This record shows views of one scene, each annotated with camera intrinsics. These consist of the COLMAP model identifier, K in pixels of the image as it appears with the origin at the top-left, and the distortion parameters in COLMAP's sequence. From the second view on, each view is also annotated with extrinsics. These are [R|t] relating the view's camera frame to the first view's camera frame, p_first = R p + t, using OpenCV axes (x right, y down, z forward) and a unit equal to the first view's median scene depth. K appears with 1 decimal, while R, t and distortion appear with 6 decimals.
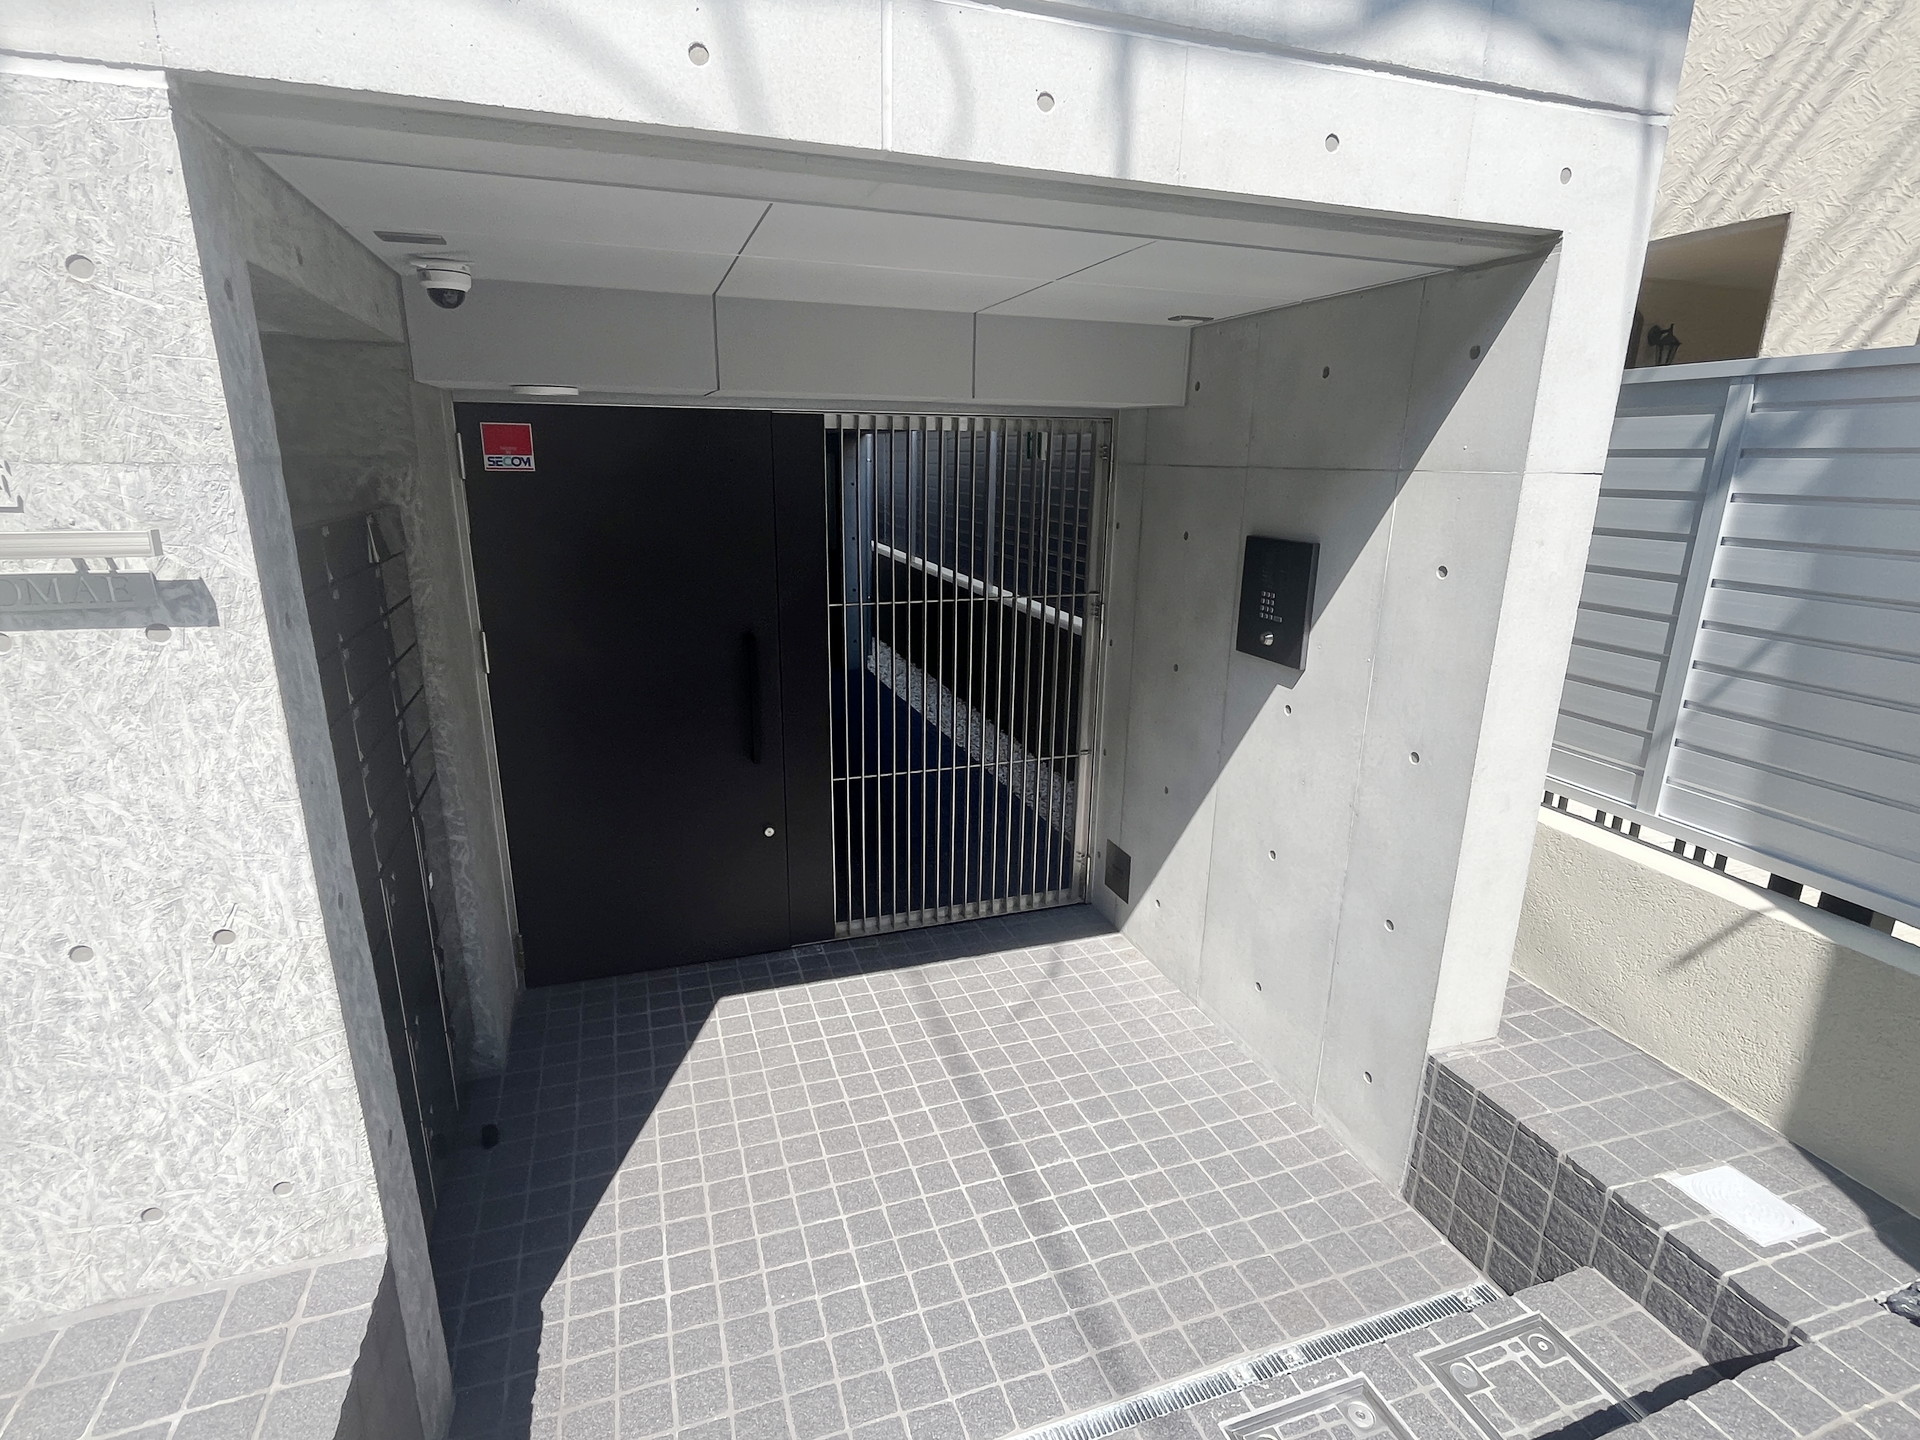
lens RADIAL K [[938.1, 0, 953.0], [0, 938.1, 718.0], [0, 0, 1]] dist [-0.002649, -0.000634]
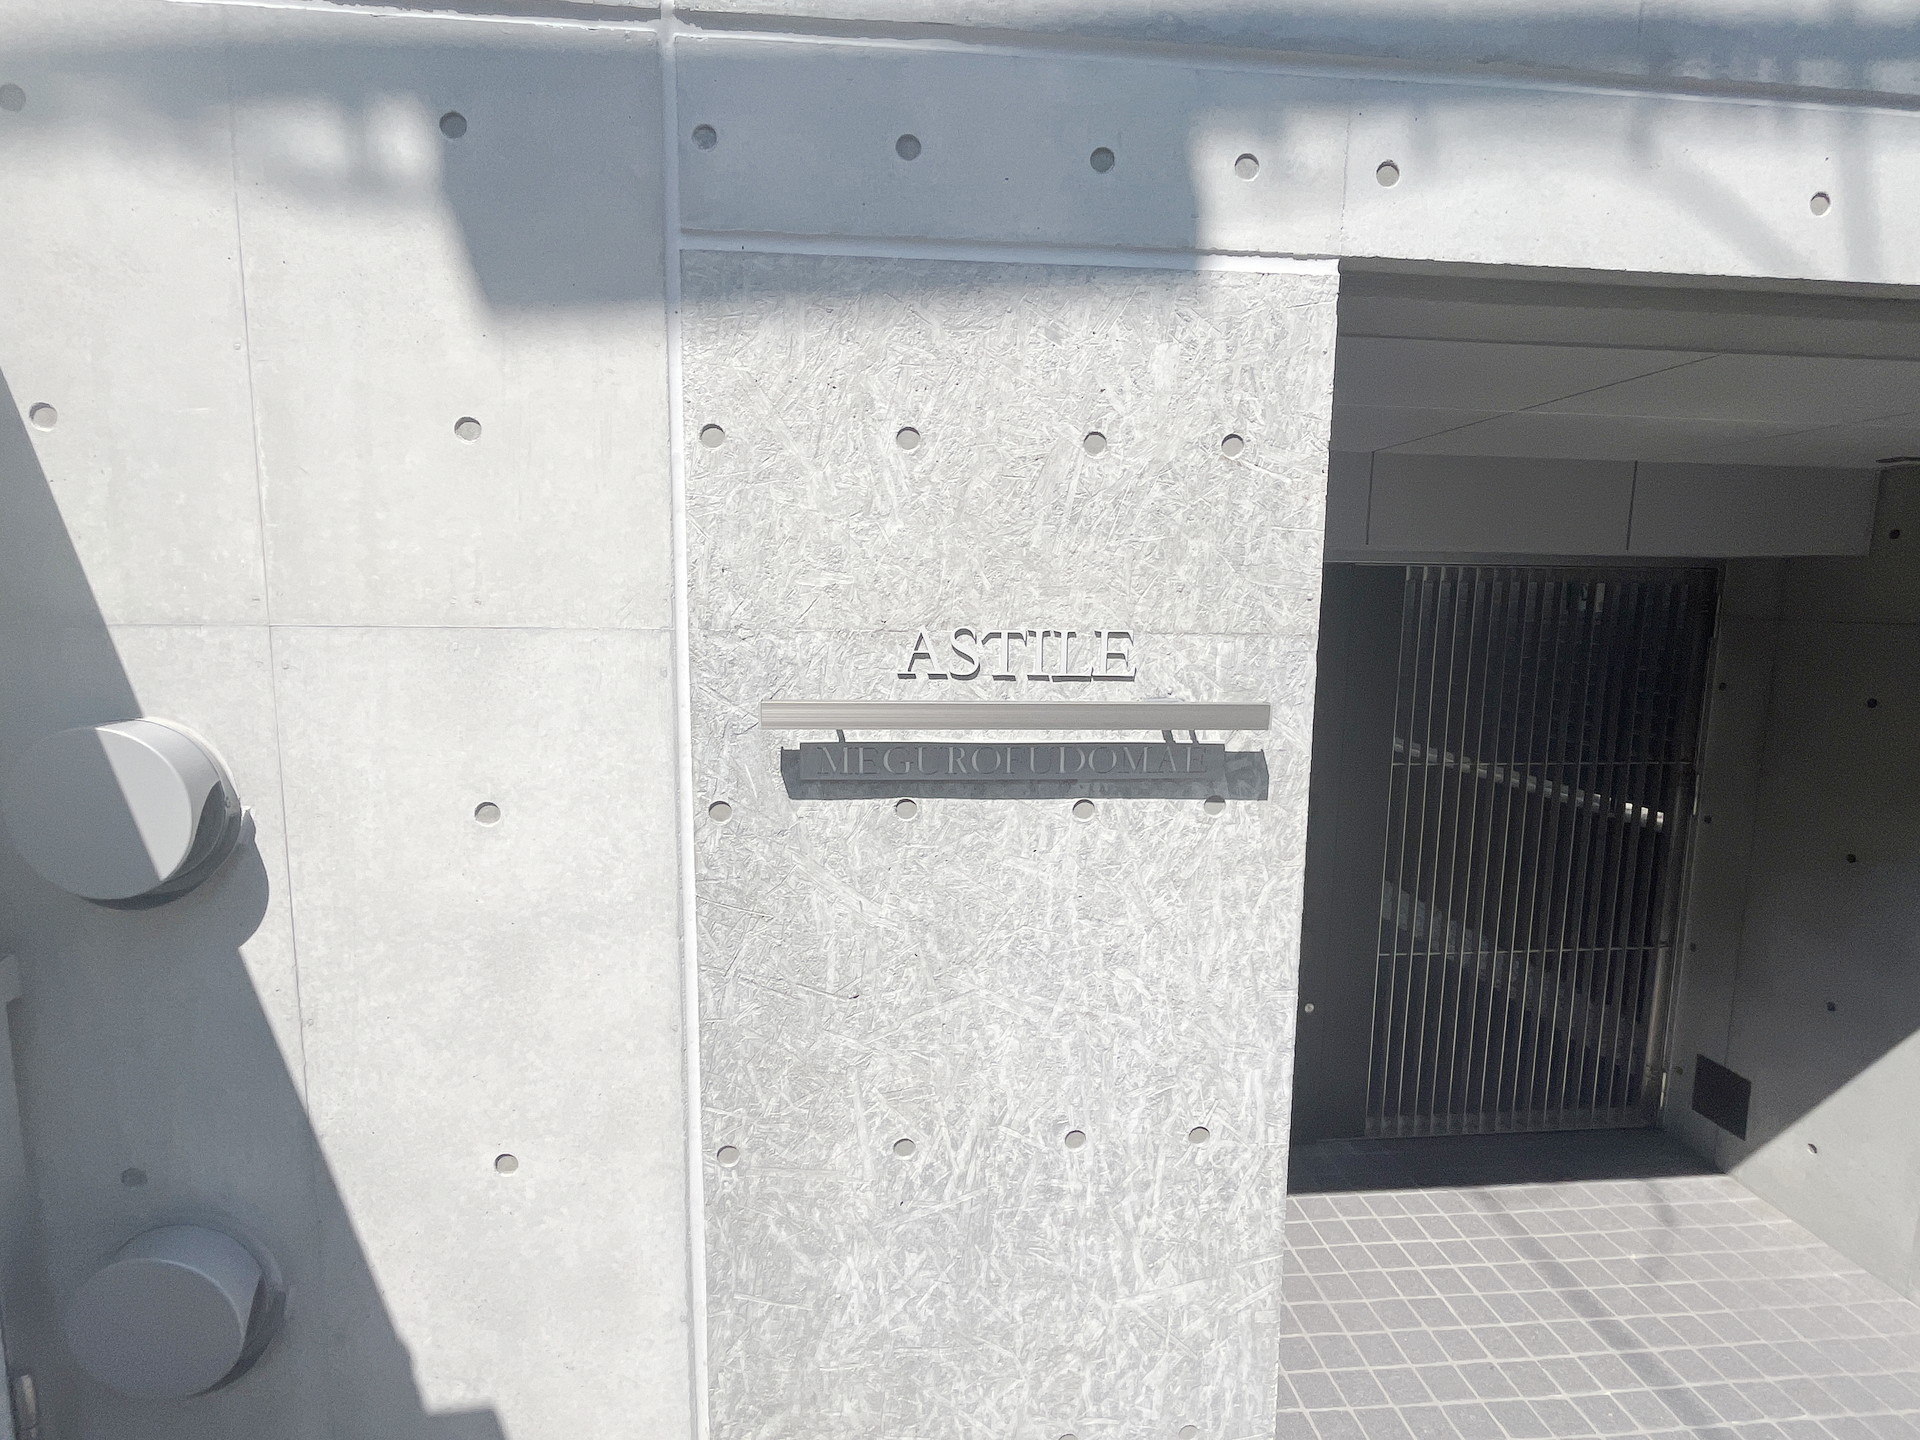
lens RADIAL K [[938.1, 0, 953.1], [0, 938.1, 712.0], [0, 0, 1]] dist [-0.002649, -0.000634]
pose [[0.971791, 0.030883, -0.233813, -0.826945], [-0.065411, 0.987790, -0.141394, -0.029870], [0.226592, 0.152699, 0.961946, 0.001551]]
